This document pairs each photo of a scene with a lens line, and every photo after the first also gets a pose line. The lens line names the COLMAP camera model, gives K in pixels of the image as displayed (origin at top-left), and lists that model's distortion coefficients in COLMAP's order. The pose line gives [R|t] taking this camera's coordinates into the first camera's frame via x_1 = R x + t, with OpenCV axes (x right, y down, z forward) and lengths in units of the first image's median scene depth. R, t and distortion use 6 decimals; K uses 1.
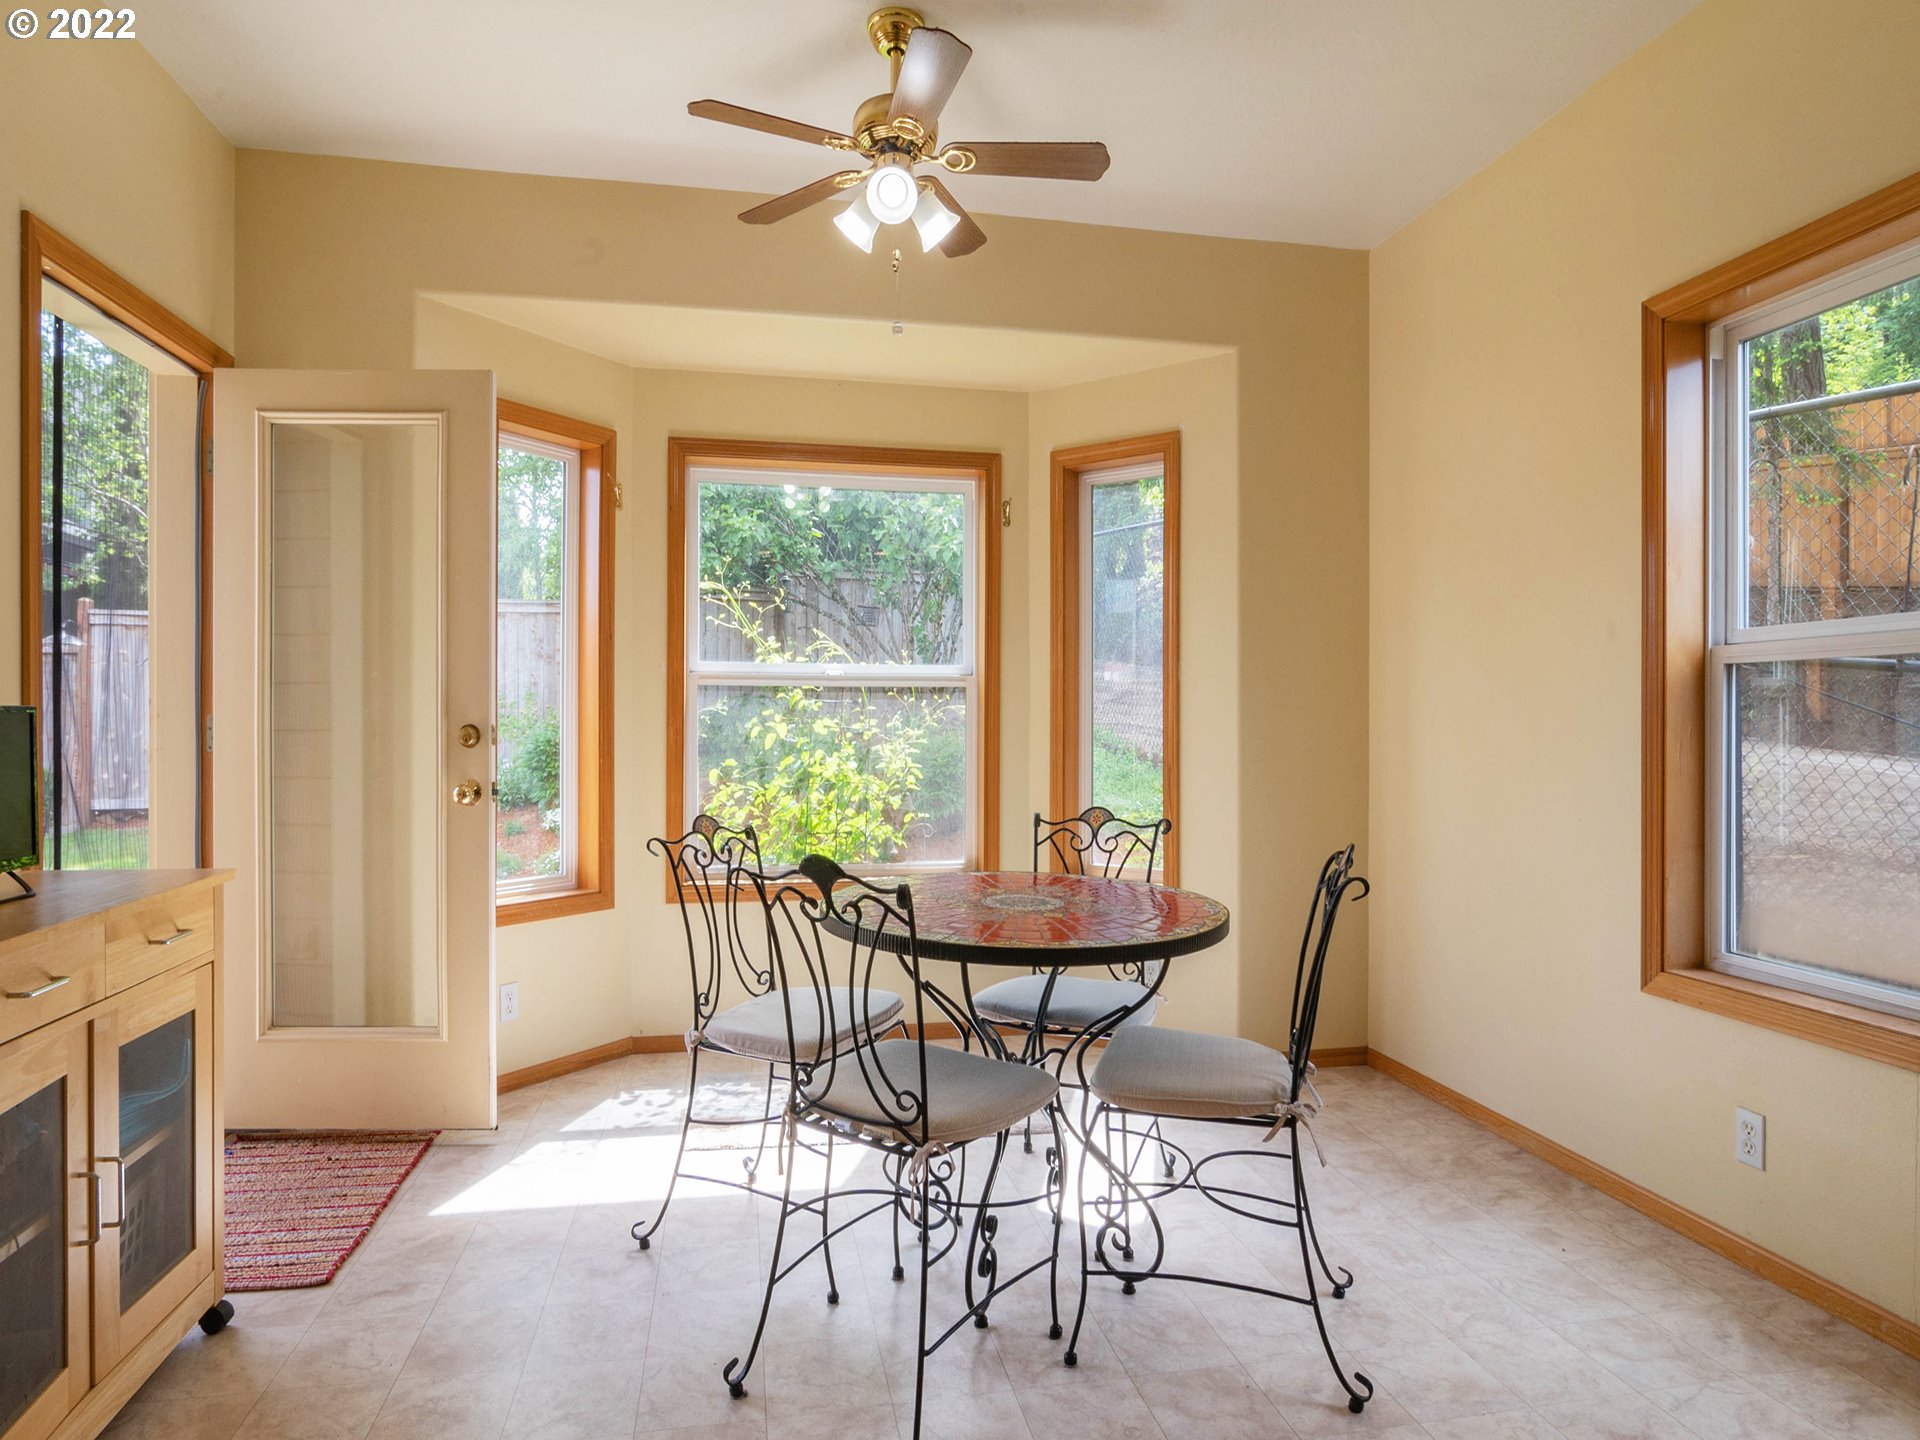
lens RADIAL K [[1095.5, 0, 1078.6], [0, 1095.5, 723.1], [0, 0, 1]] dist [-0.027747, 0.010975]
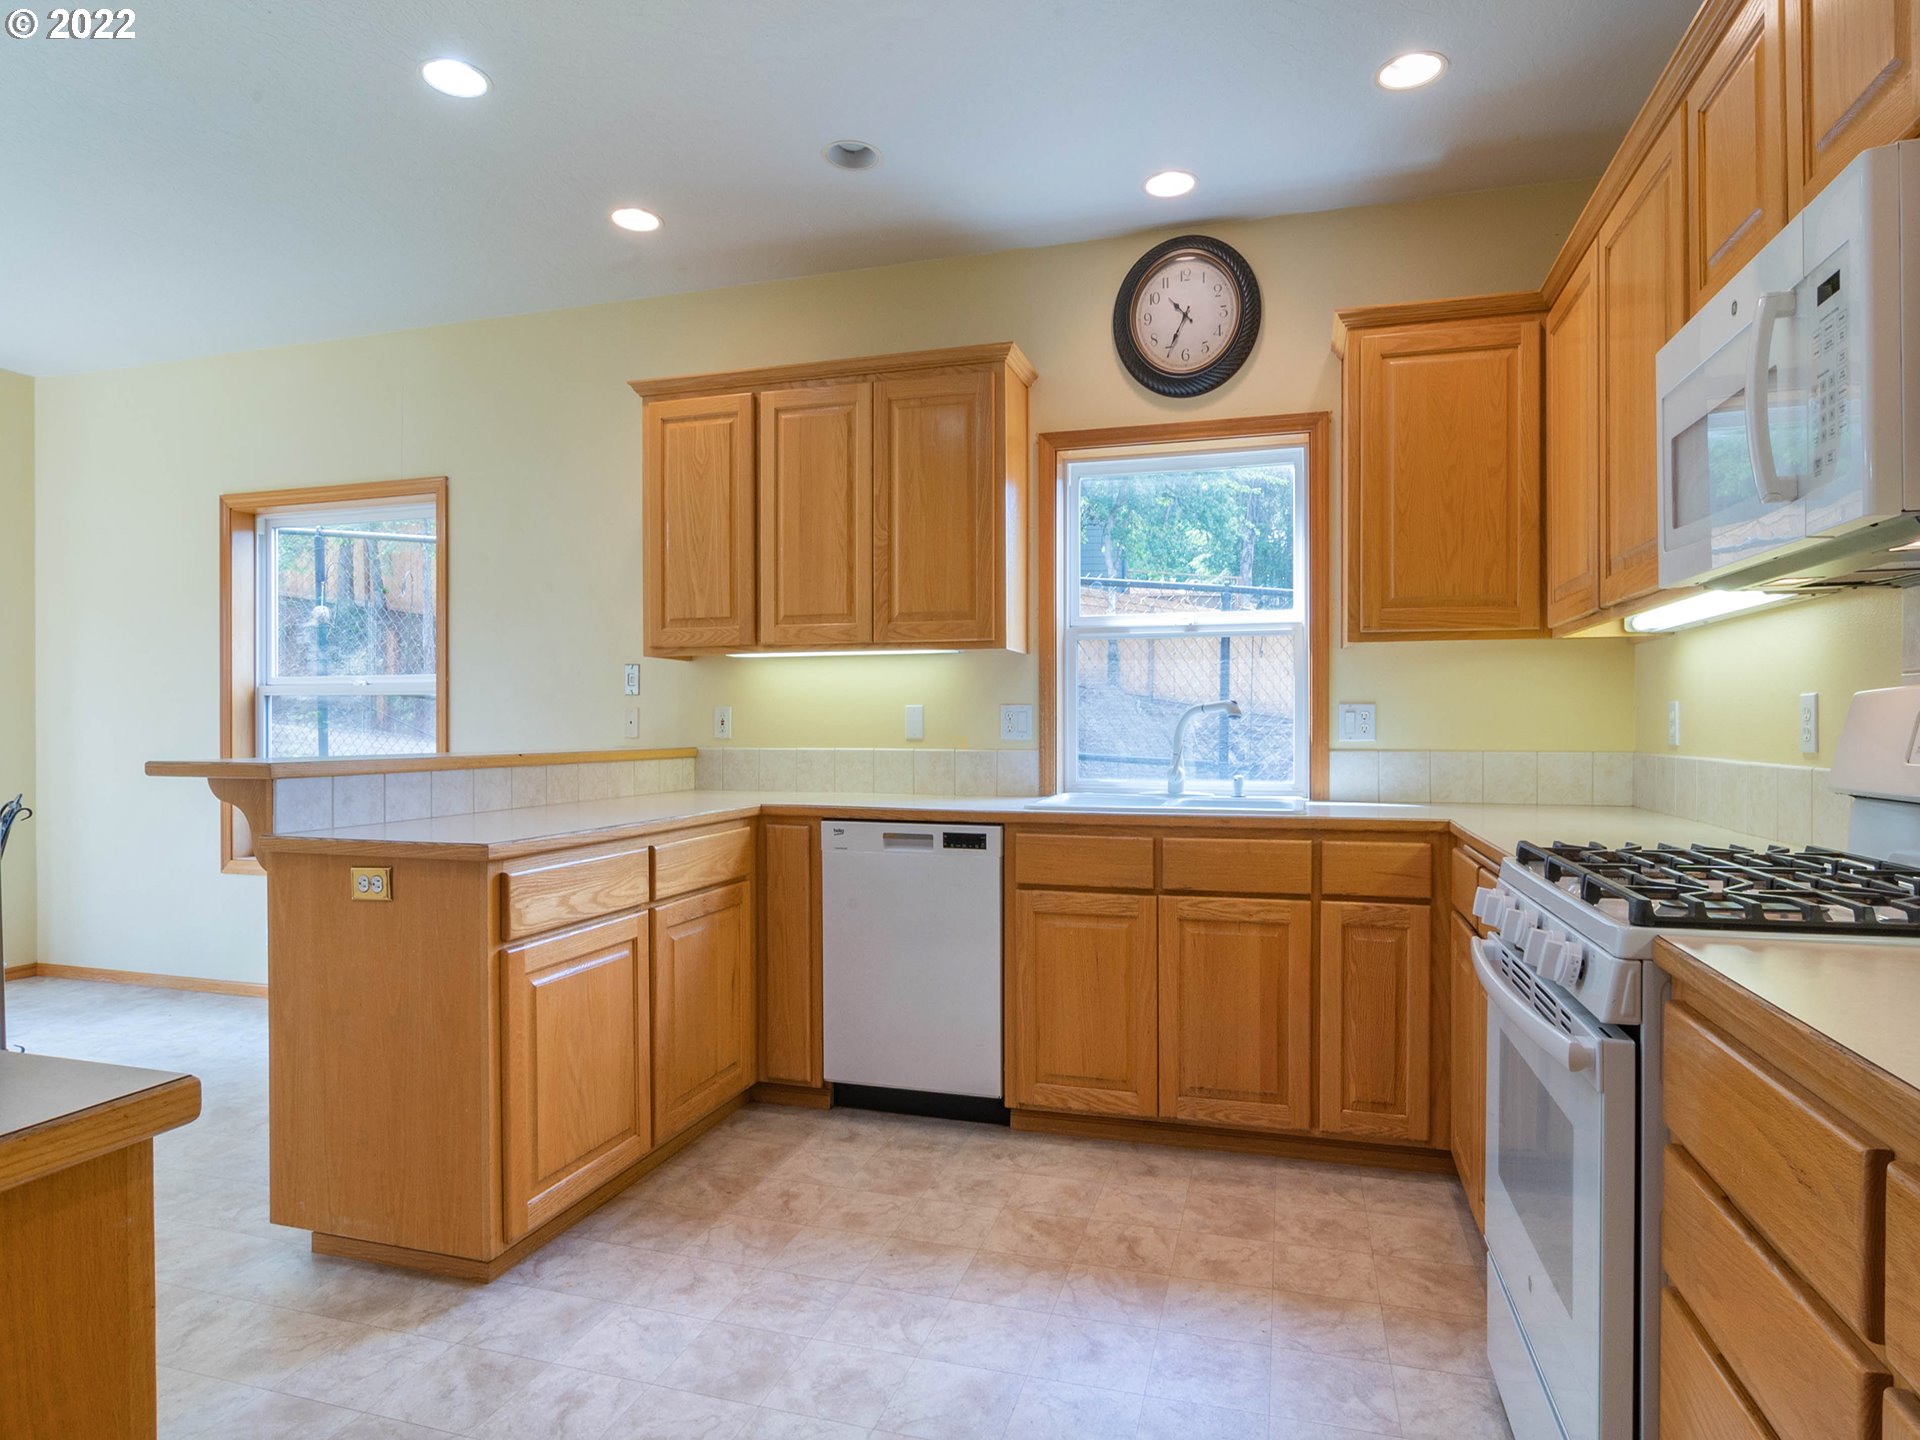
lens RADIAL K [[1095.5, 0, 985.9], [0, 1095.5, 747.9], [0, 0, 1]] dist [-0.027747, 0.010975]
pose [[0.565645, -0.015067, 0.824511, -0.166169], [-0.005182, 0.999748, 0.021825, -0.006623], [-0.824632, -0.016618, 0.565425, -0.711291]]
